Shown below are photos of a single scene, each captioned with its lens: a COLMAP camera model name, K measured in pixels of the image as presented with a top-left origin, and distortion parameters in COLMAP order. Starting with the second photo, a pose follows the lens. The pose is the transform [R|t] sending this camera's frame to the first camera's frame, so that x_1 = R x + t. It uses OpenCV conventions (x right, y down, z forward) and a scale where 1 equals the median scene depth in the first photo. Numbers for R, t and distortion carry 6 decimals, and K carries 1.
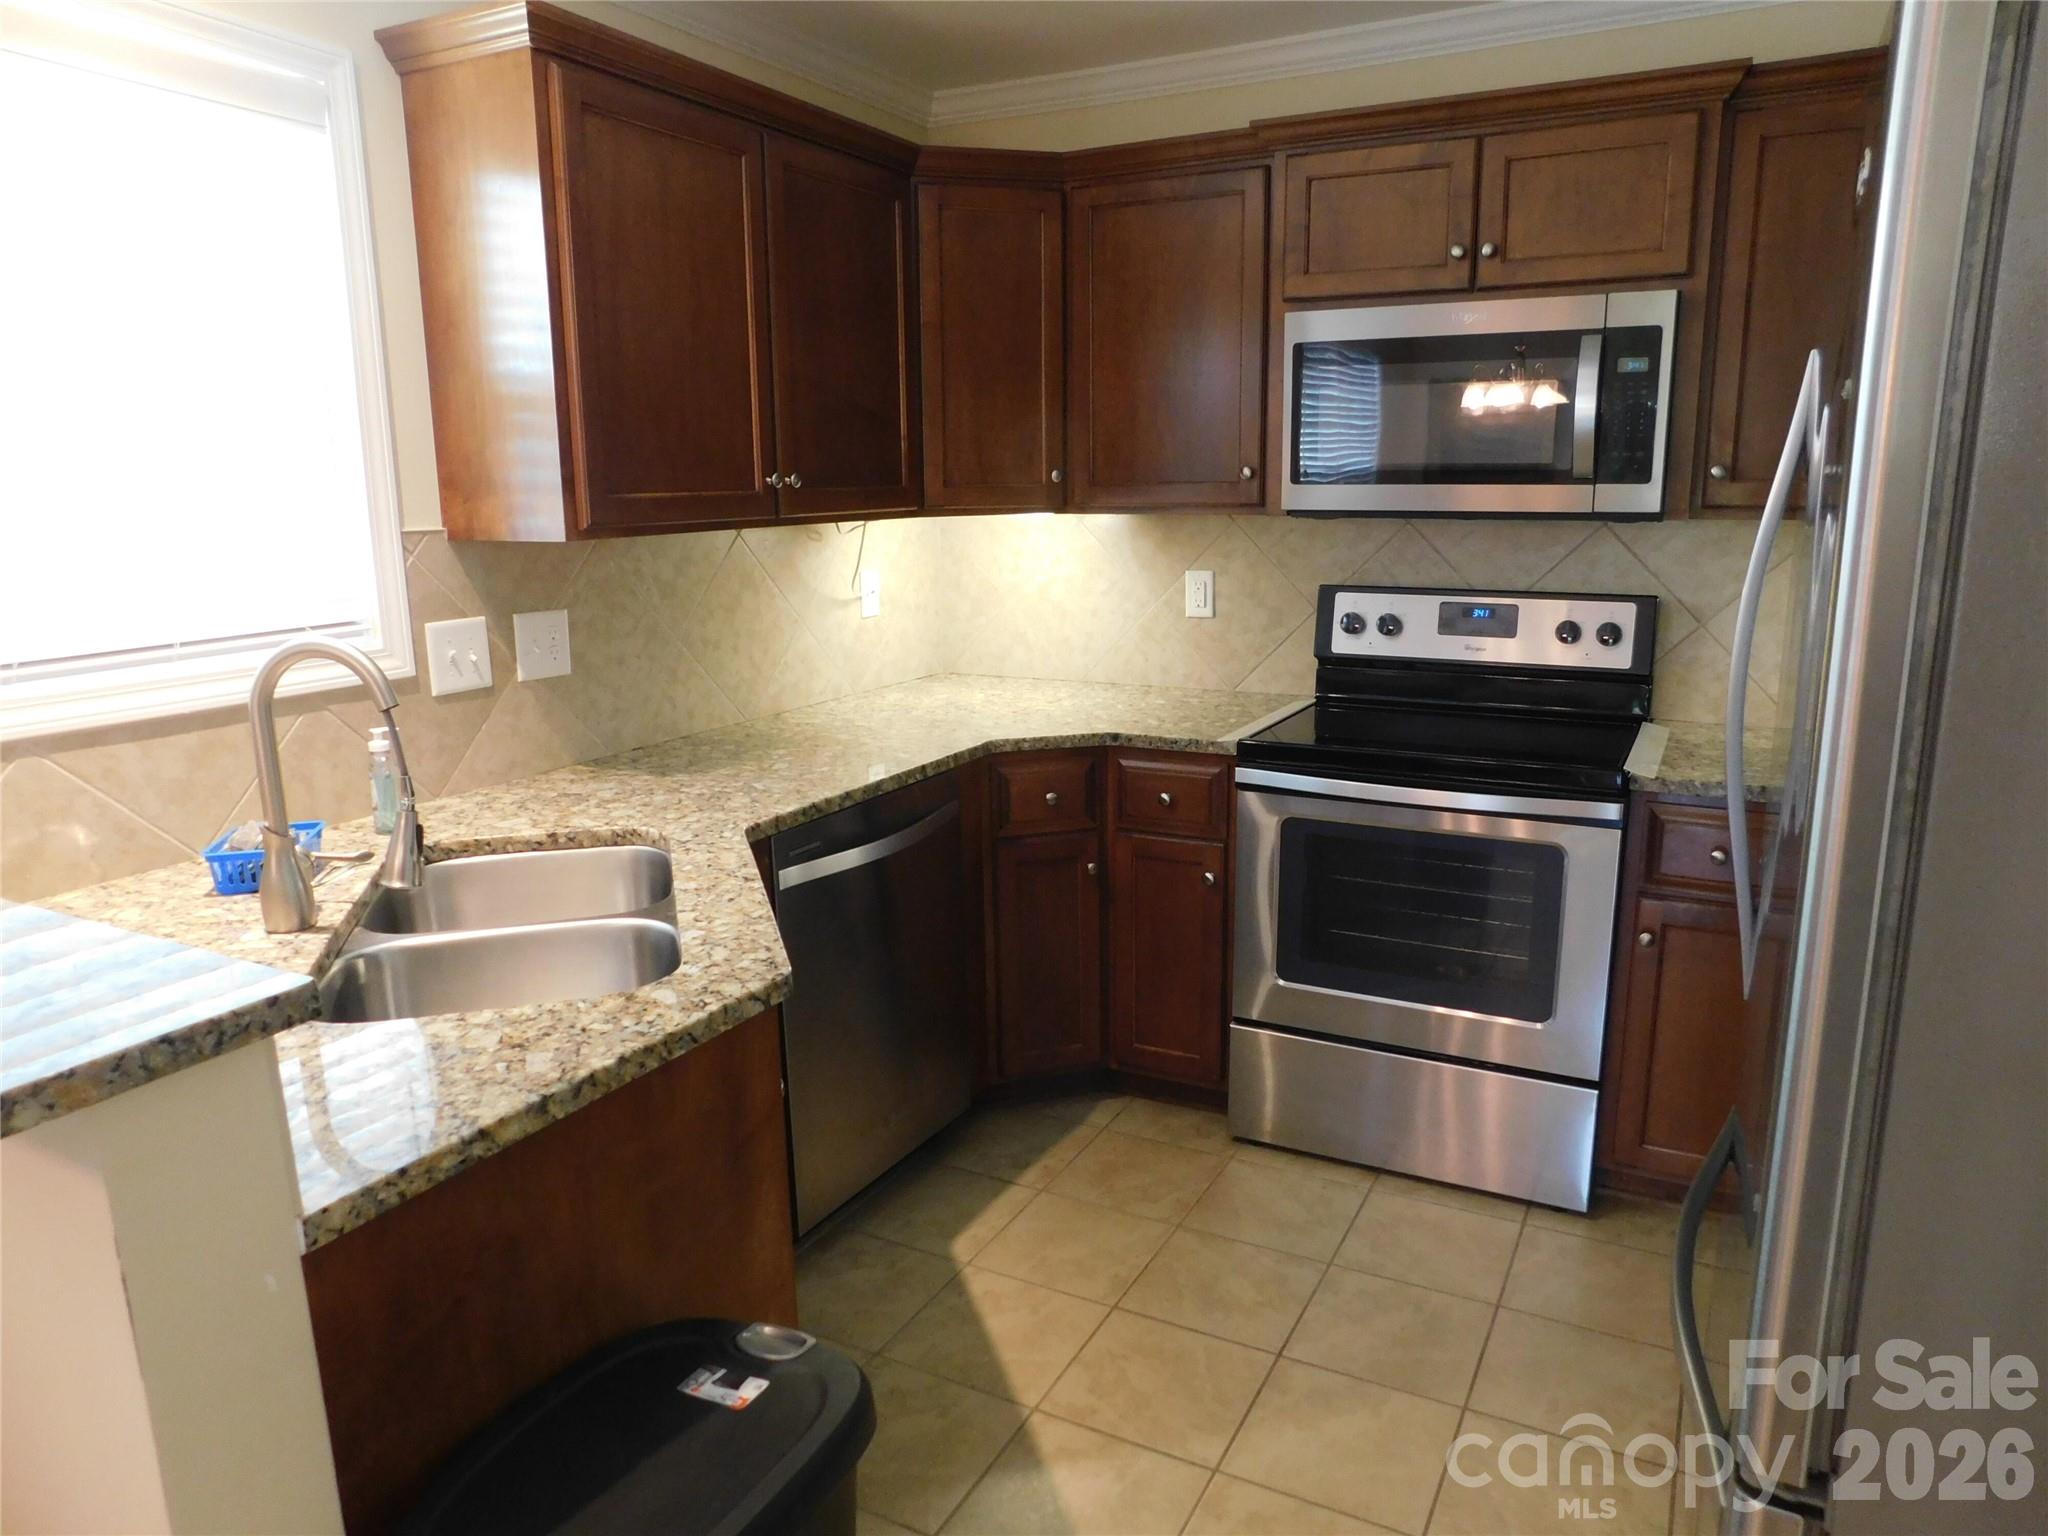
lens RADIAL K [[1343.0, 0, 1023.7], [0, 1343.0, 766.7], [0, 0, 1]] dist [-0.045609, 0.011687]
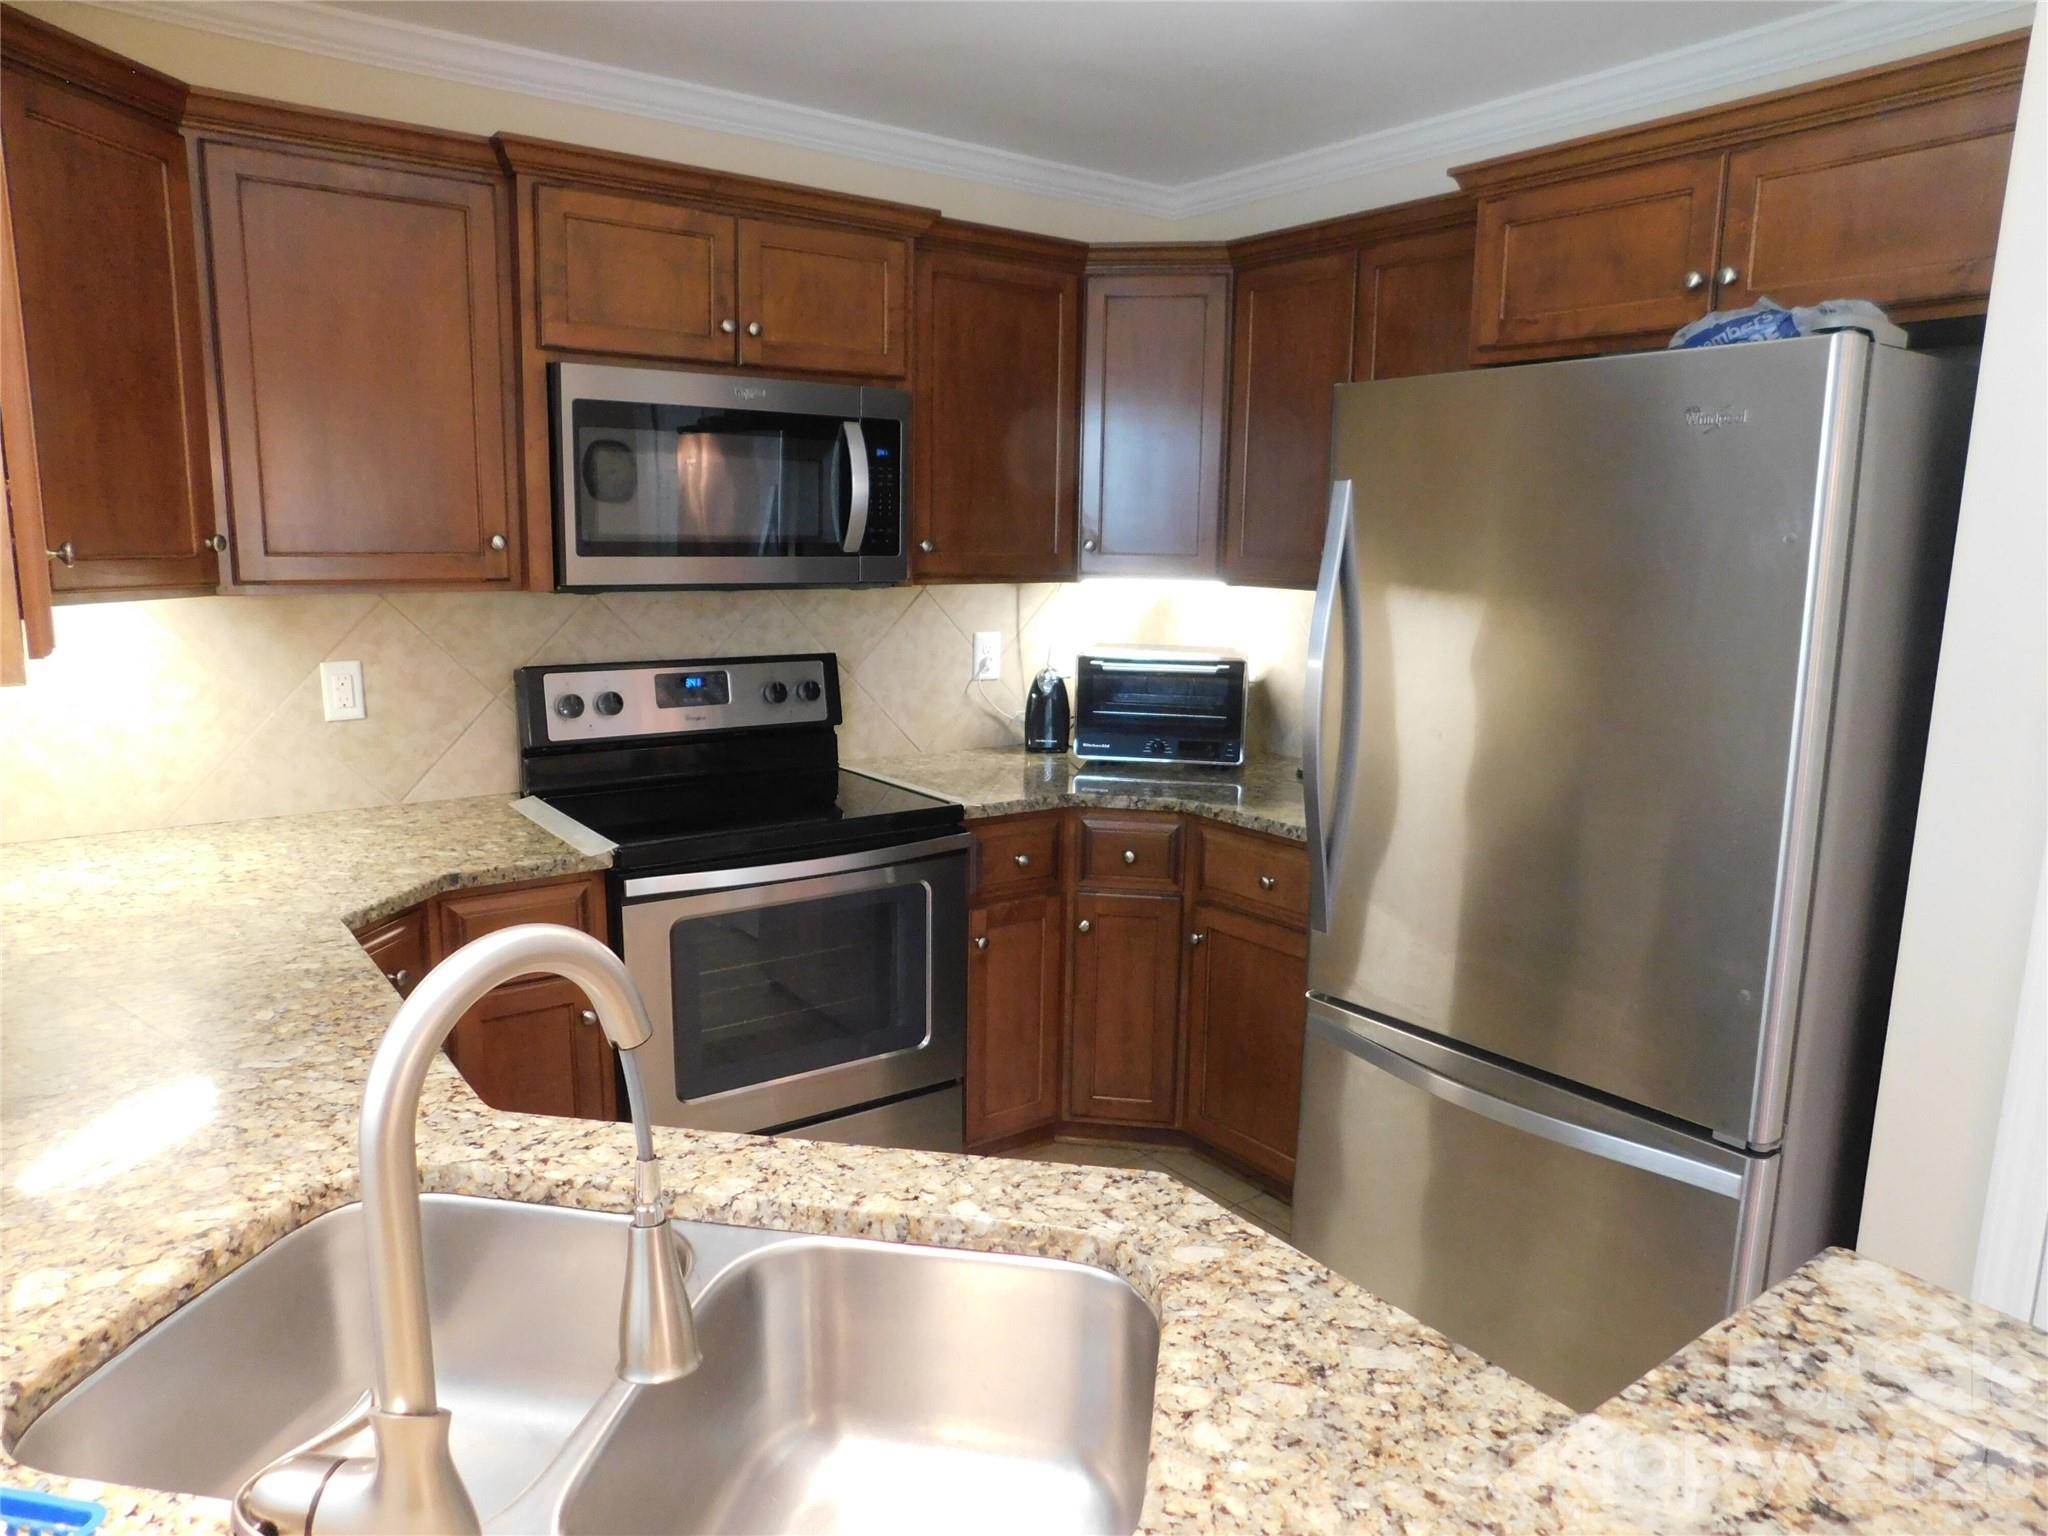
lens RADIAL K [[1343.0, 0, 1024.2], [0, 1343.0, 771.6], [0, 0, 1]] dist [-0.045609, 0.011687]
pose [[0.429450, -0.141669, 0.891909, -0.463361], [0.168379, 0.982862, 0.075042, -0.084460], [-0.887255, 0.117952, 0.445945, 0.347534]]
